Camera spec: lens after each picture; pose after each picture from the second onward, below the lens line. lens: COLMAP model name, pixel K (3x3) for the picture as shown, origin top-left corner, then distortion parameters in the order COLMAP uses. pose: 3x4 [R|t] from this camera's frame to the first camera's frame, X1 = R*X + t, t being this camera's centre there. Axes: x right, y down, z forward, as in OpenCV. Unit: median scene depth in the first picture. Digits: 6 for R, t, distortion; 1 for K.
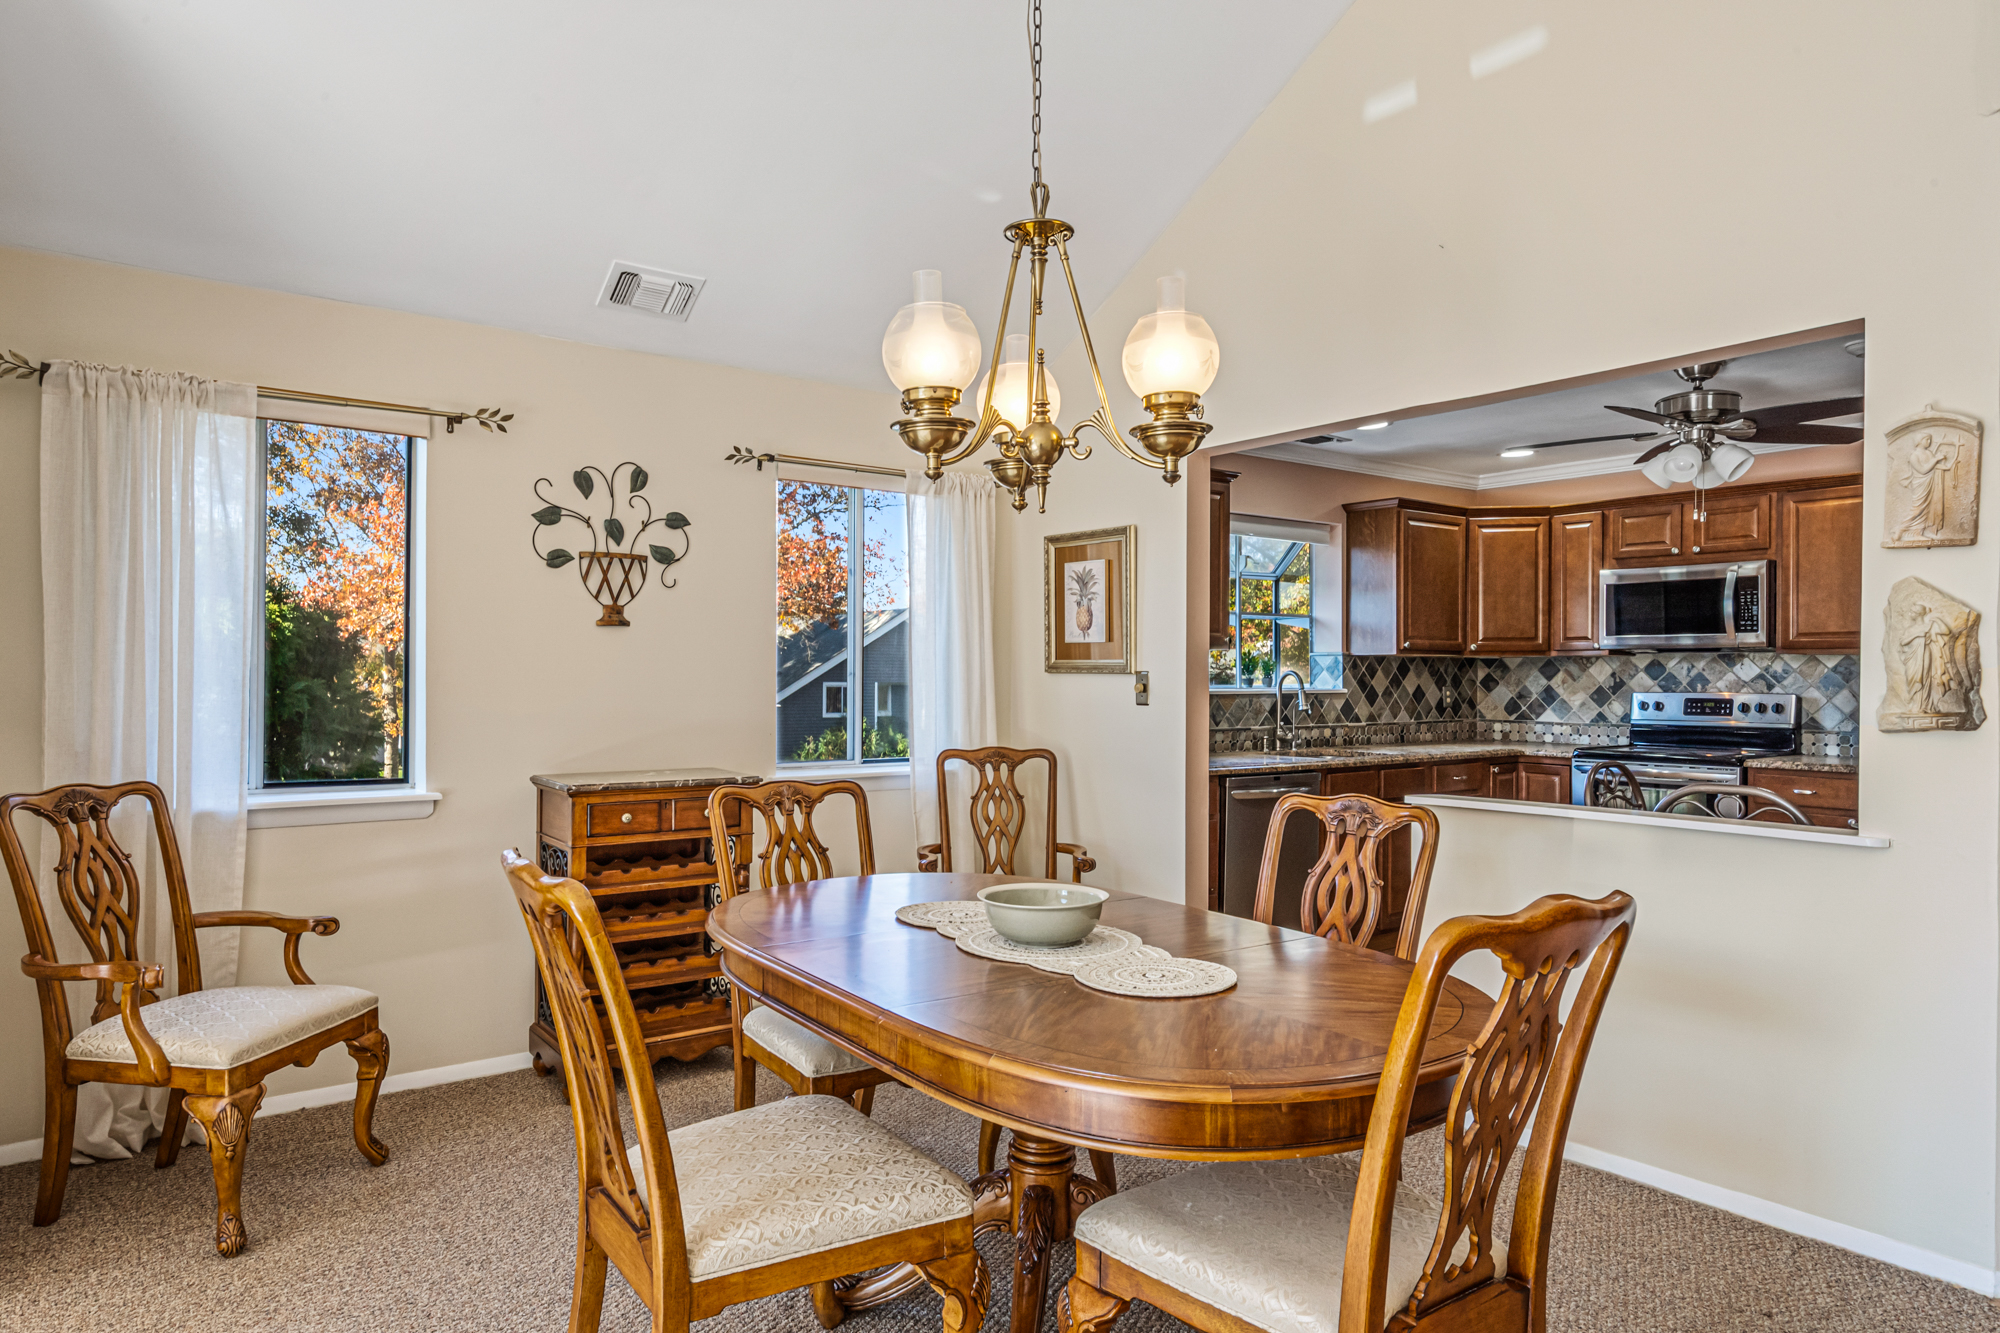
lens RADIAL K [[1266.0, 0, 1003.9], [0, 1266.0, 675.8], [0, 0, 1]] dist [0.005020, 0.000414]
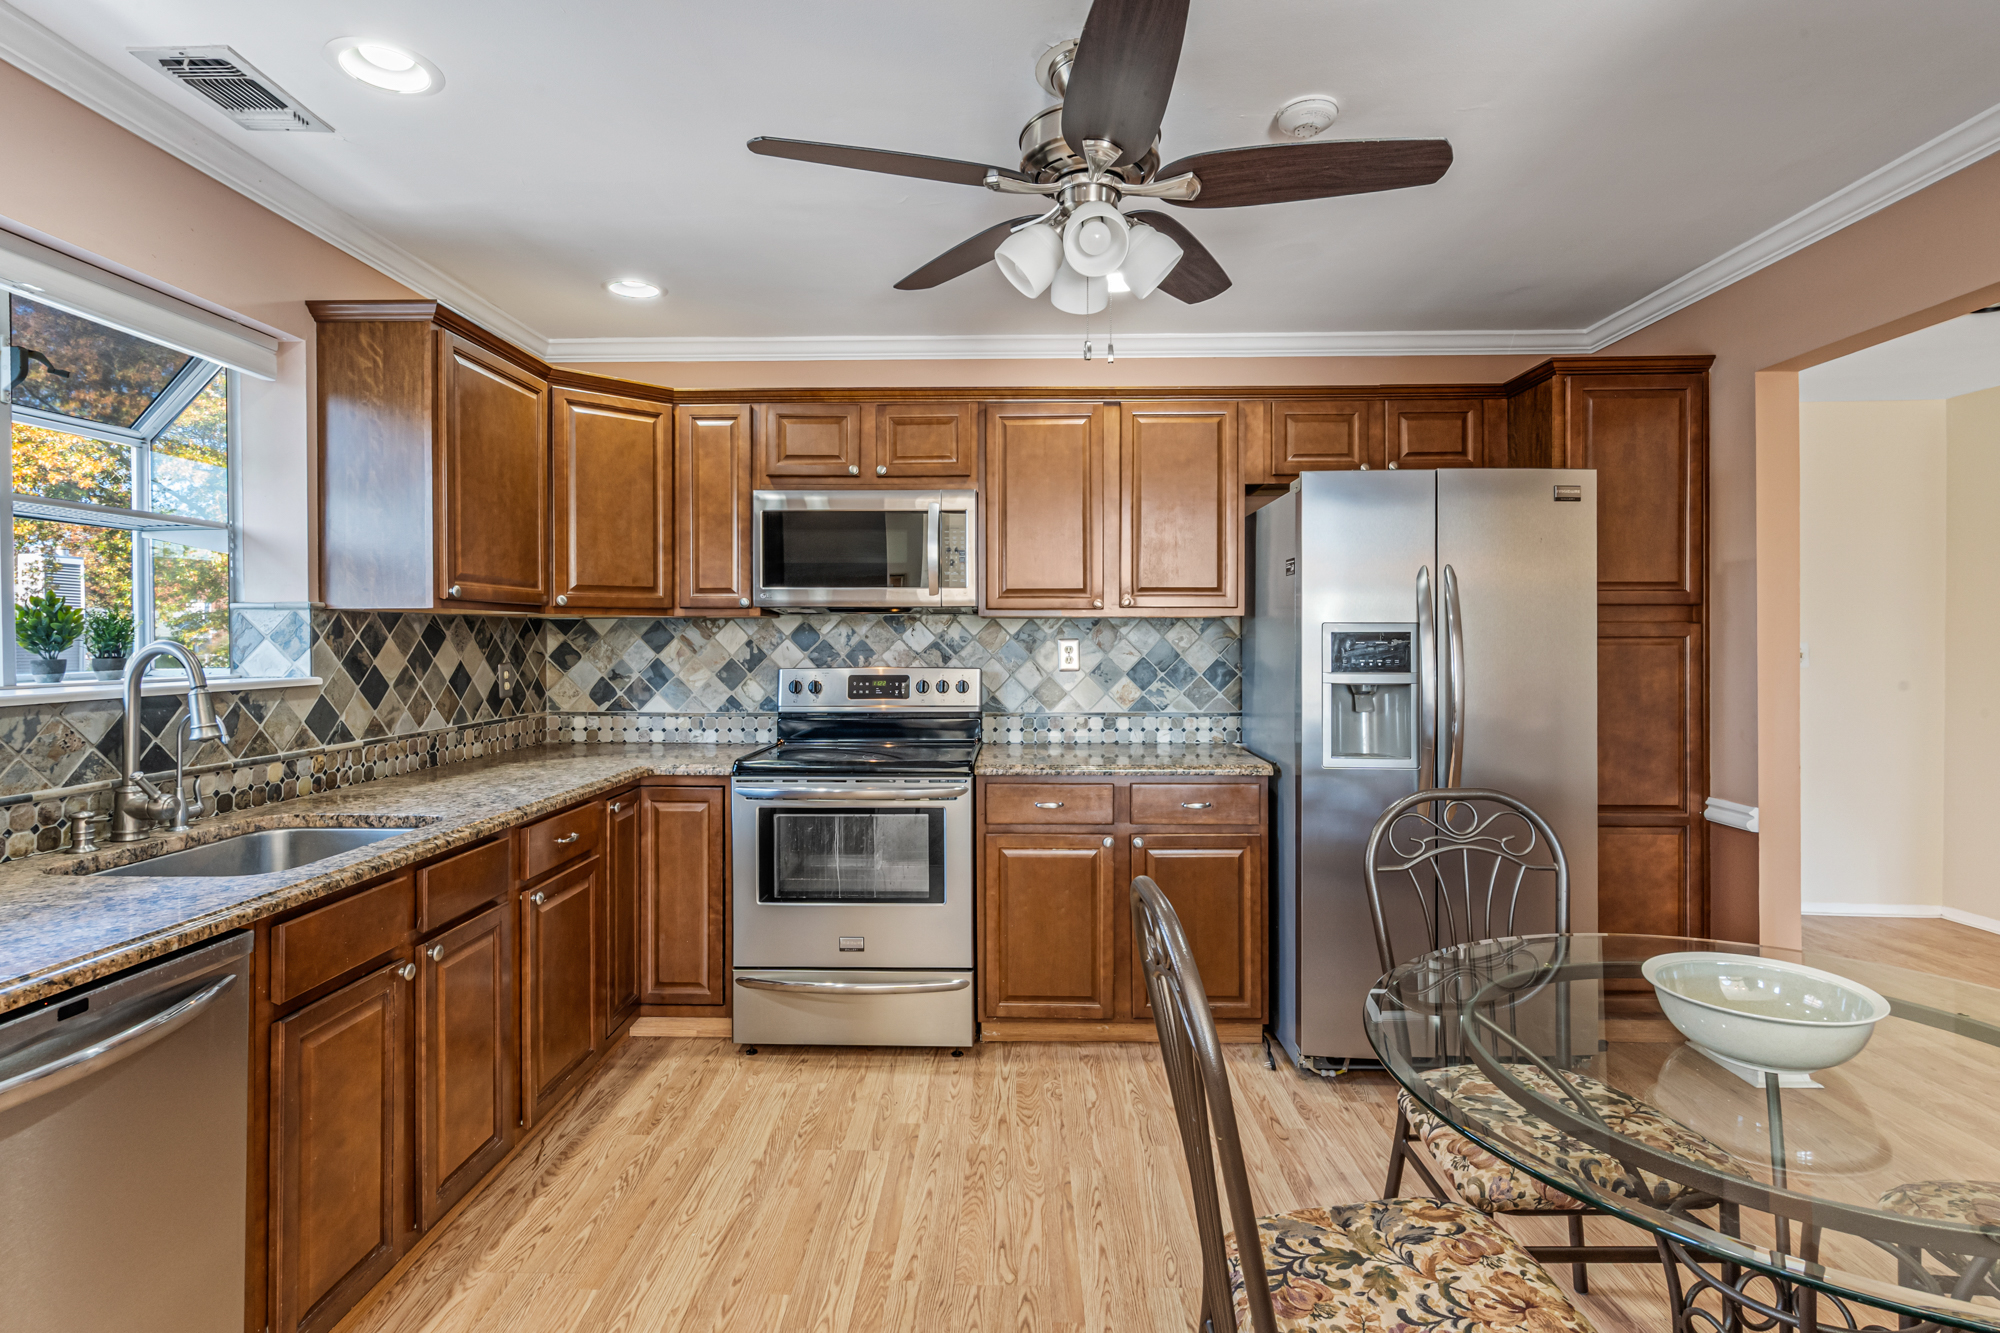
lens RADIAL K [[987.4, 0, 975.2], [0, 987.4, 644.4], [0, 0, 1]] dist [0.002747, 0.000548]
pose [[0.648503, -0.008476, 0.761165, 0.142191], [0.002676, 0.999957, 0.008855, -0.005124], [-0.761207, -0.003706, 0.648498, 0.552888]]
